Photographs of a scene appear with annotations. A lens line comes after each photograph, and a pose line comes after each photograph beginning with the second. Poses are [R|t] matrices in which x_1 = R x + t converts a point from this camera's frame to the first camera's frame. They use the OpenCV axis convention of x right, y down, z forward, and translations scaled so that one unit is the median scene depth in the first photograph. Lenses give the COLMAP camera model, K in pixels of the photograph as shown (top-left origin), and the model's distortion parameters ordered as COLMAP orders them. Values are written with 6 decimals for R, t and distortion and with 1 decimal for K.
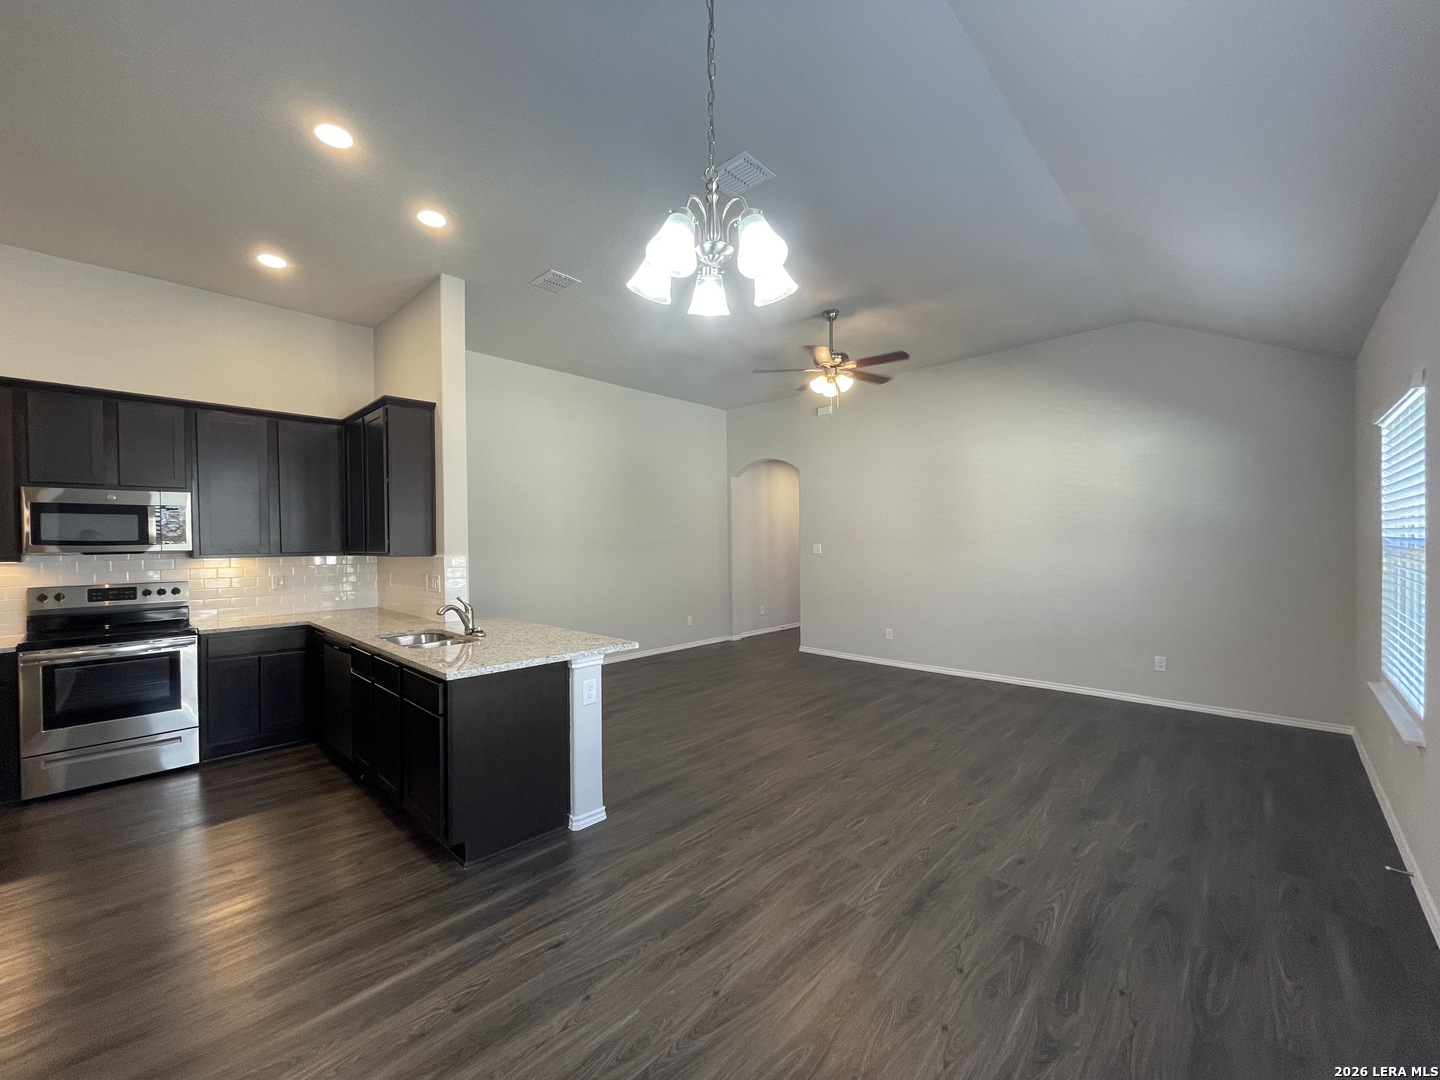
lens RADIAL K [[575.4, 0, 713.4], [0, 575.4, 544.2], [0, 0, 1]] dist [0.001465, 0.000366]
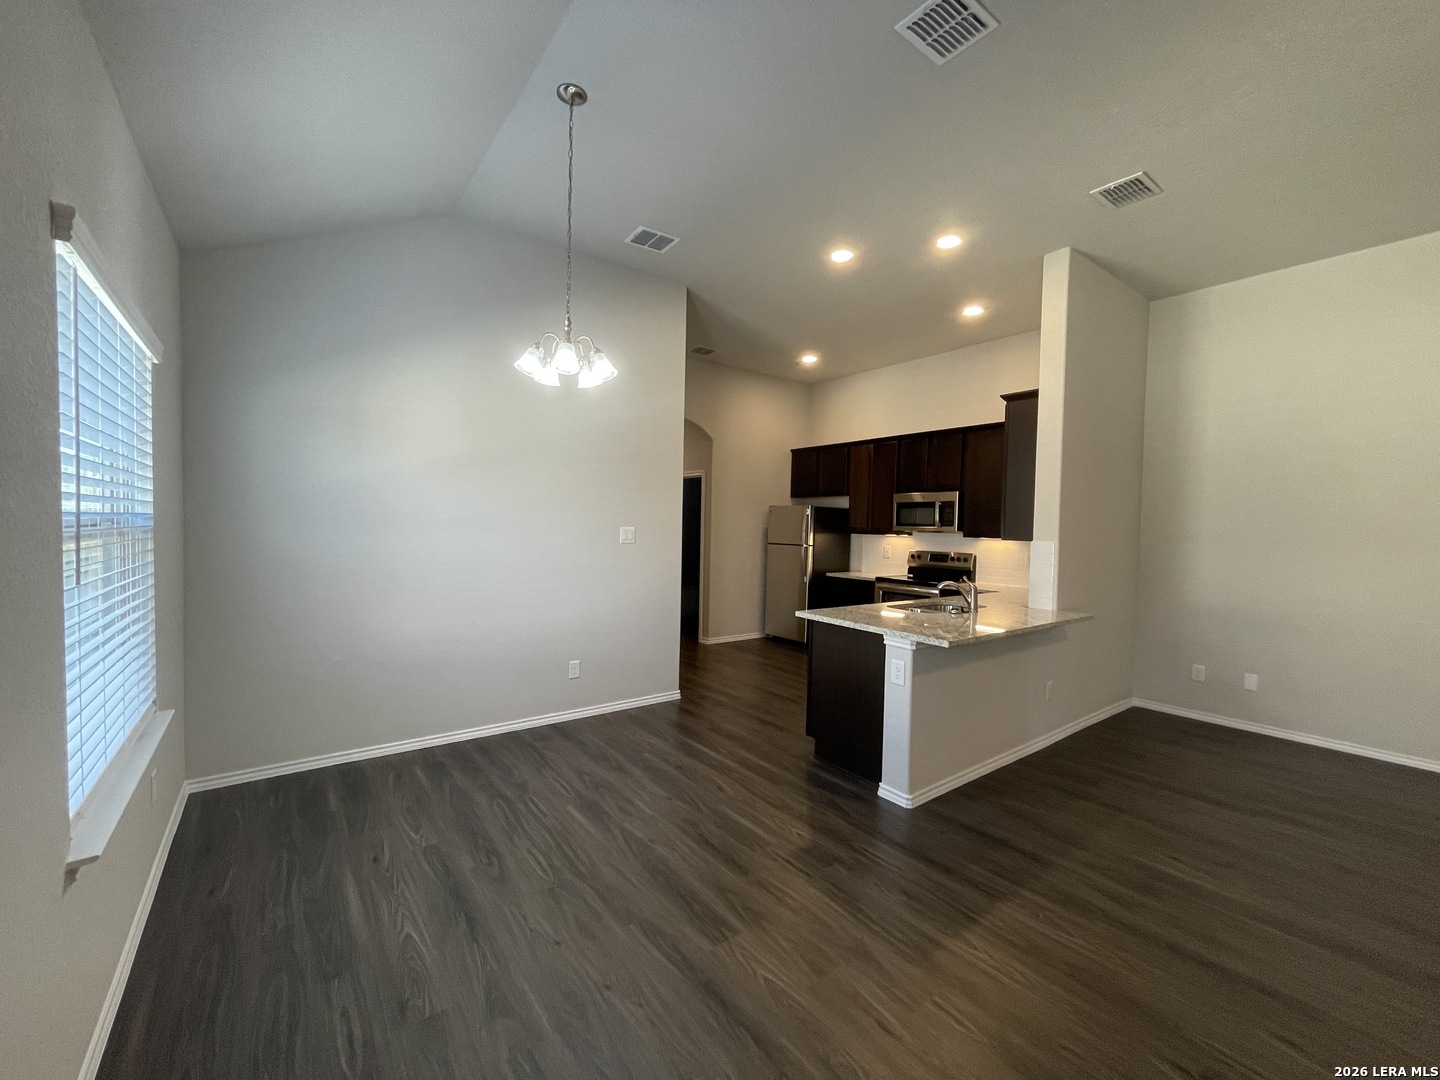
lens RADIAL K [[575.4, 0, 713.4], [0, 575.4, 544.2], [0, 0, 1]] dist [0.001465, 0.000366]
pose [[-0.156006, 0.036753, -0.987072, 0.798771], [-0.028383, 0.998728, 0.041672, -0.000640], [0.987348, 0.034517, -0.154764, 0.803173]]
